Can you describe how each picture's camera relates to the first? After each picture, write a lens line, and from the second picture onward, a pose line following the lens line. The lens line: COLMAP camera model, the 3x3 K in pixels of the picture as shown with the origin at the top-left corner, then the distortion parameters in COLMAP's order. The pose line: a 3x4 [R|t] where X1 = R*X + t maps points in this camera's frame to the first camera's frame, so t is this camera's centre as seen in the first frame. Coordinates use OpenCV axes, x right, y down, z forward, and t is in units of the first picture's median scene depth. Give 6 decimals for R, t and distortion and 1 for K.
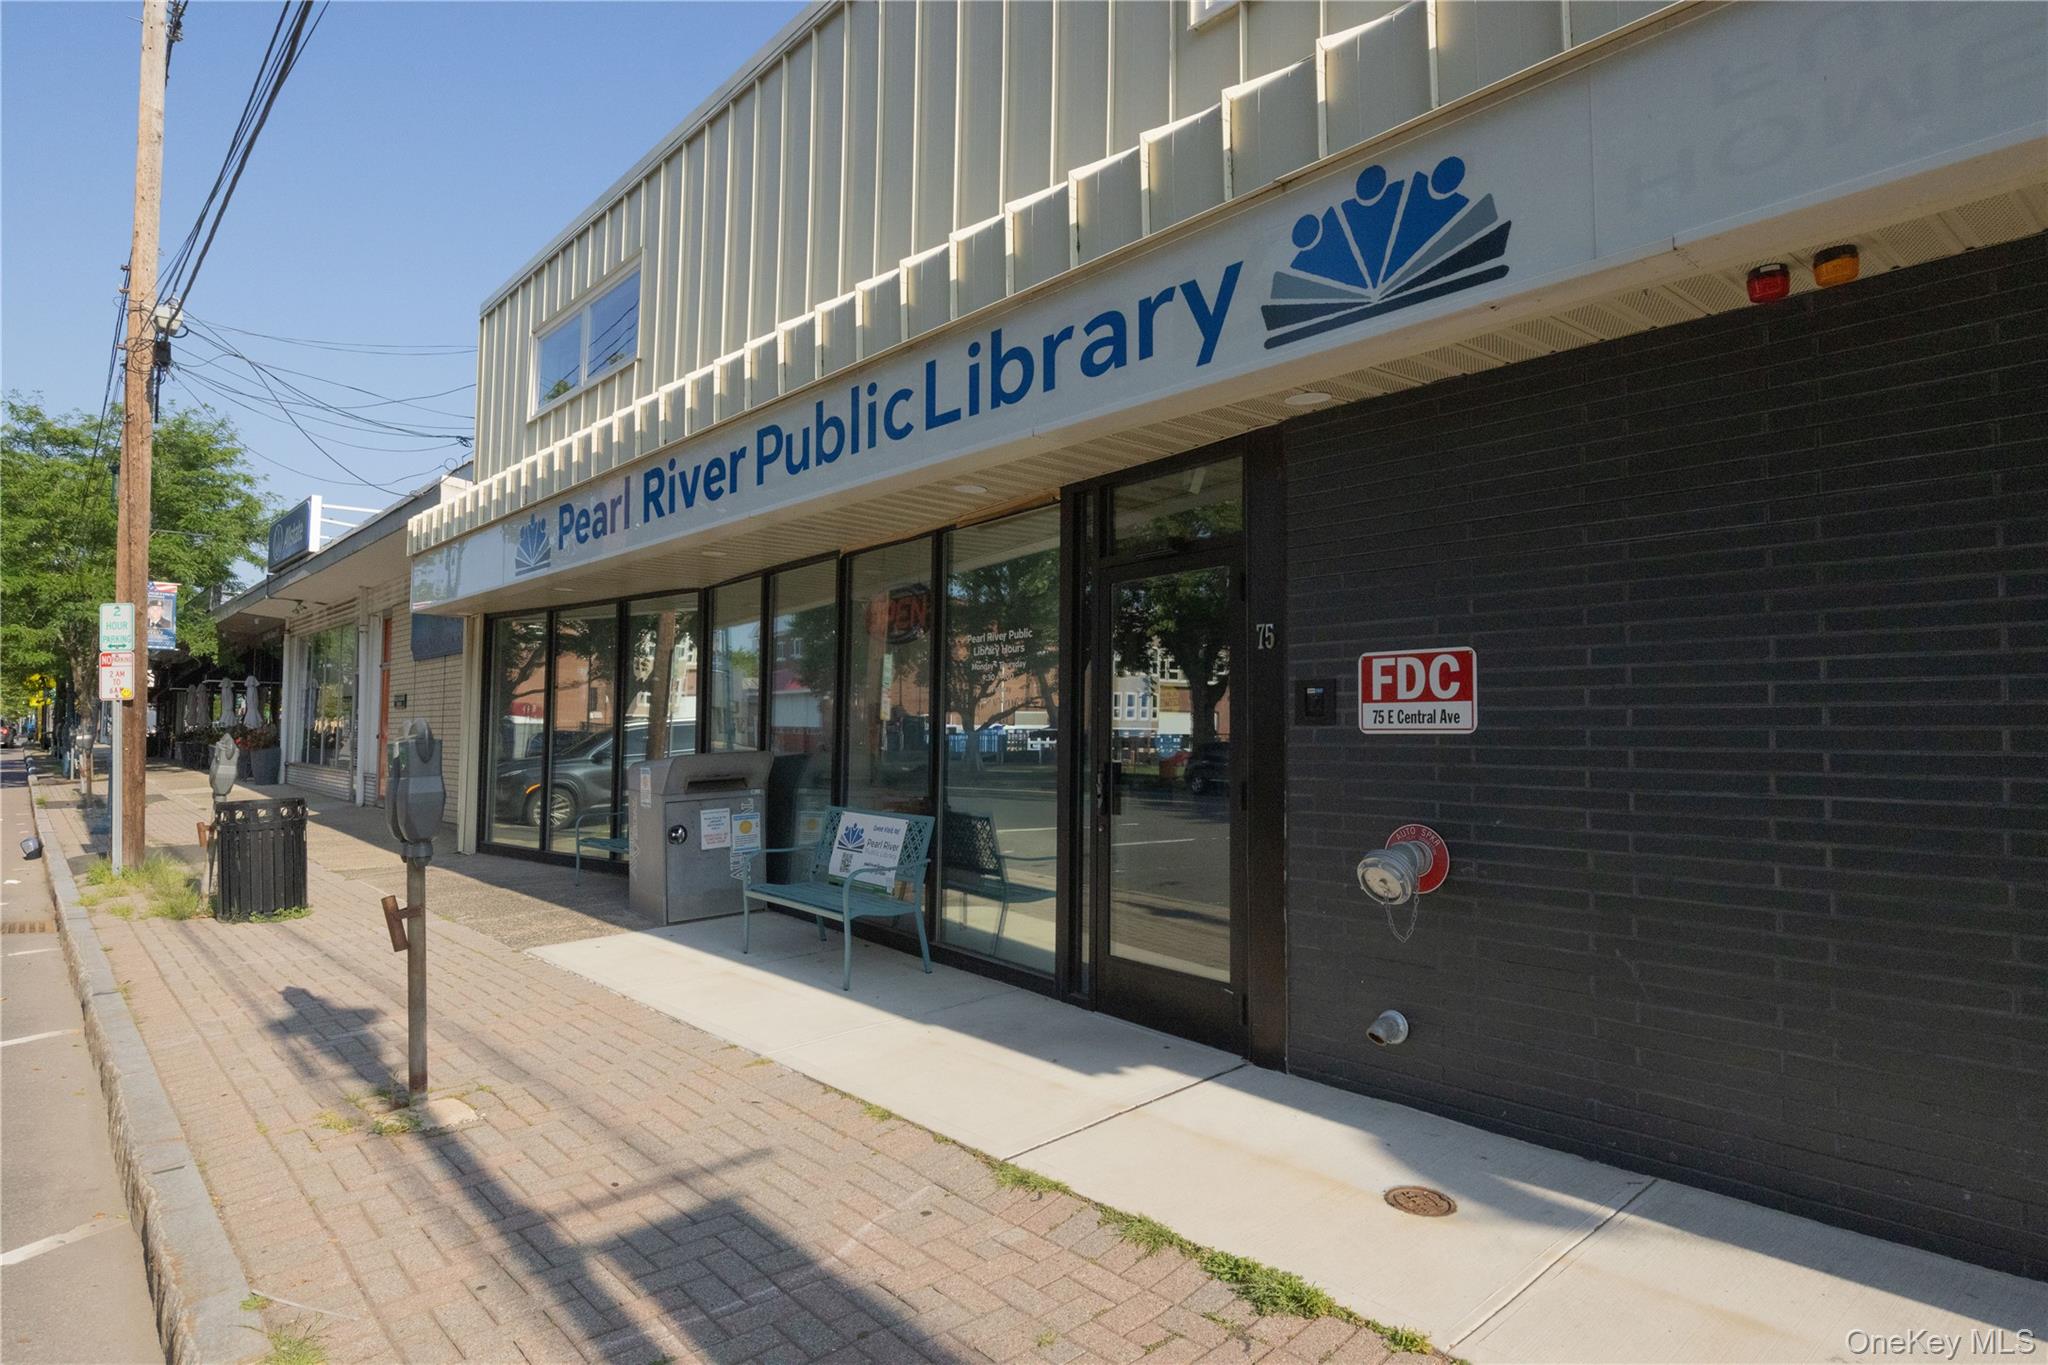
lens RADIAL K [[1149.8, 0, 1010.4], [0, 1149.8, 697.4], [0, 0, 1]] dist [-0.000527, -0.003751]
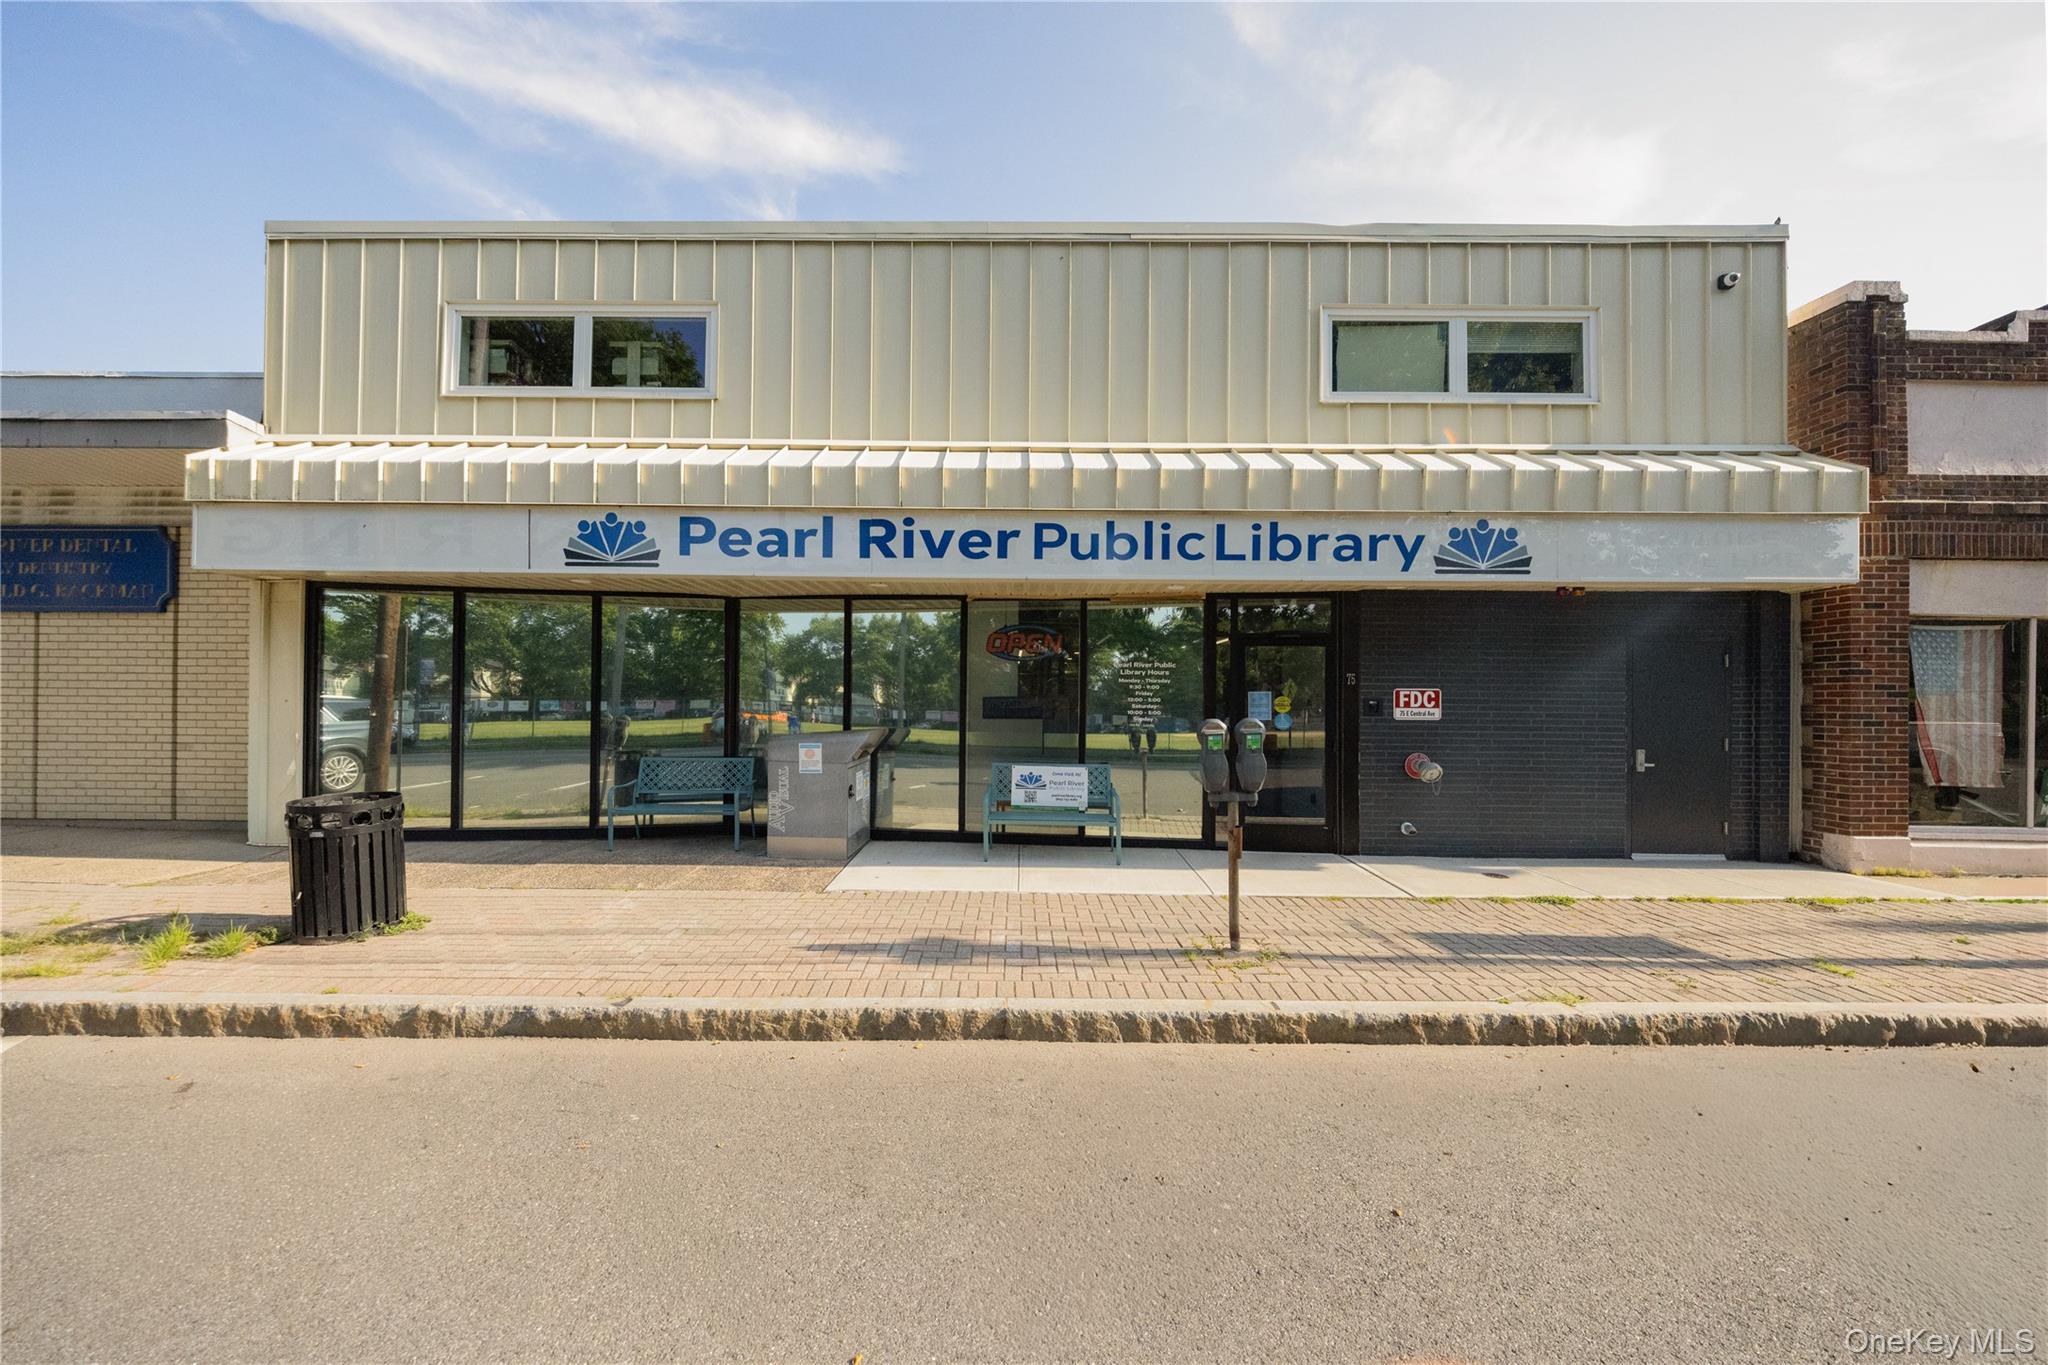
lens RADIAL K [[696.5, 0, 1023.3], [0, 696.5, 721.8], [0, 0, 1]] dist [0.002726, -0.000933]
pose [[0.663163, -0.002236, 0.748472, -1.393697], [-0.029652, 0.999132, 0.029257, 0.014471], [-0.747888, -0.041596, 0.662521, 0.558909]]
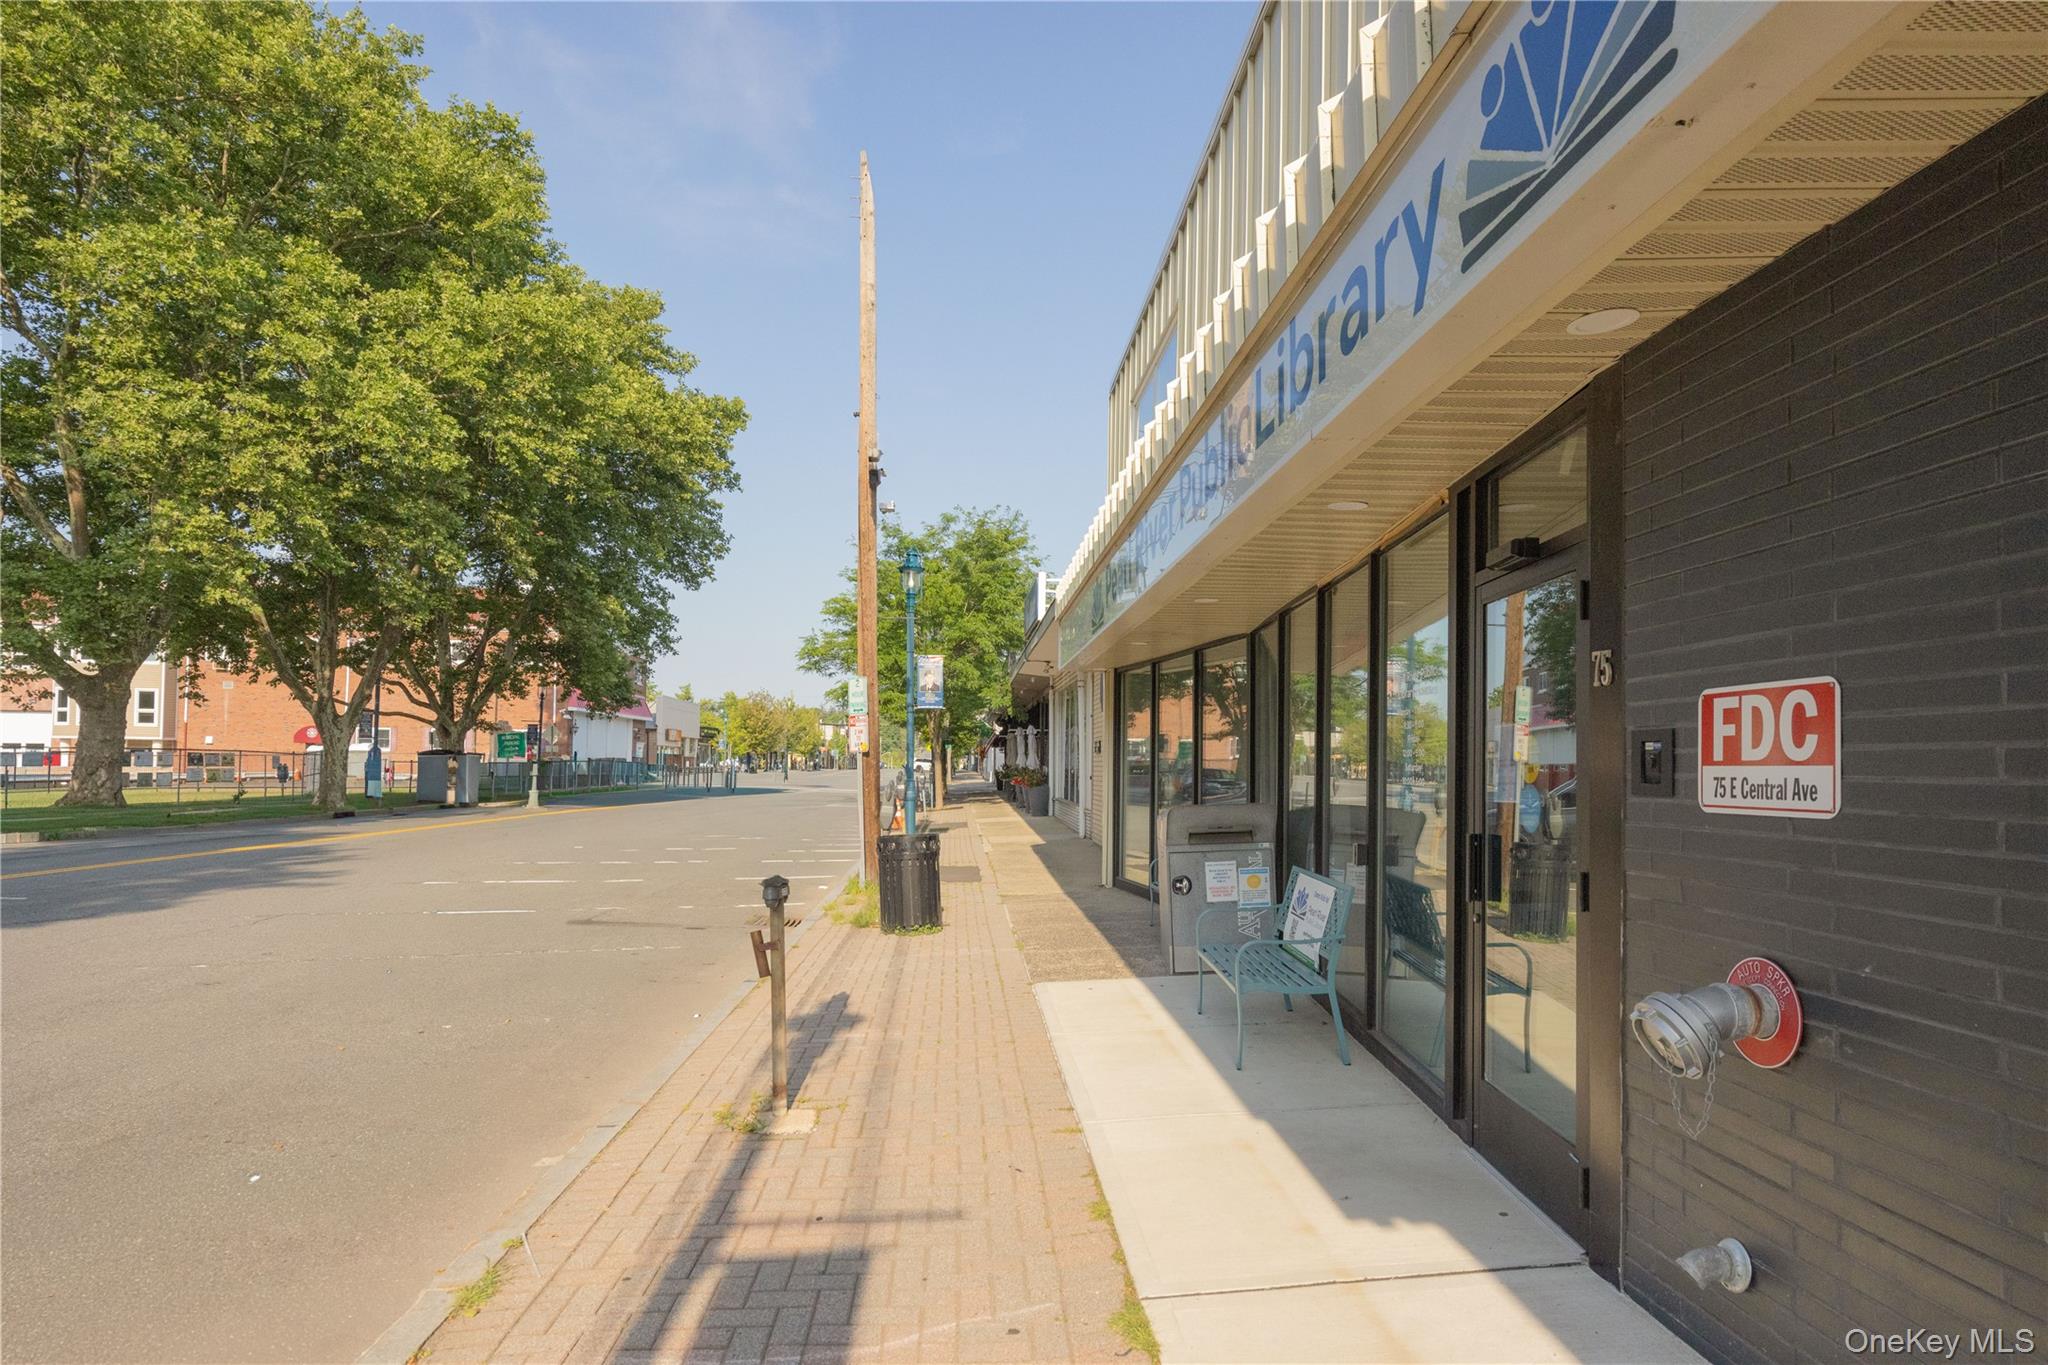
lens RADIAL K [[1149.8, 0, 1011.5], [0, 1149.8, 756.5], [0, 0, 1]] dist [-0.000527, -0.003751]
pose [[0.786068, -0.007509, -0.618094, 0.387430], [0.020027, 0.999711, 0.013324, -0.016317], [0.617815, -0.022852, 0.785991, 0.228162]]
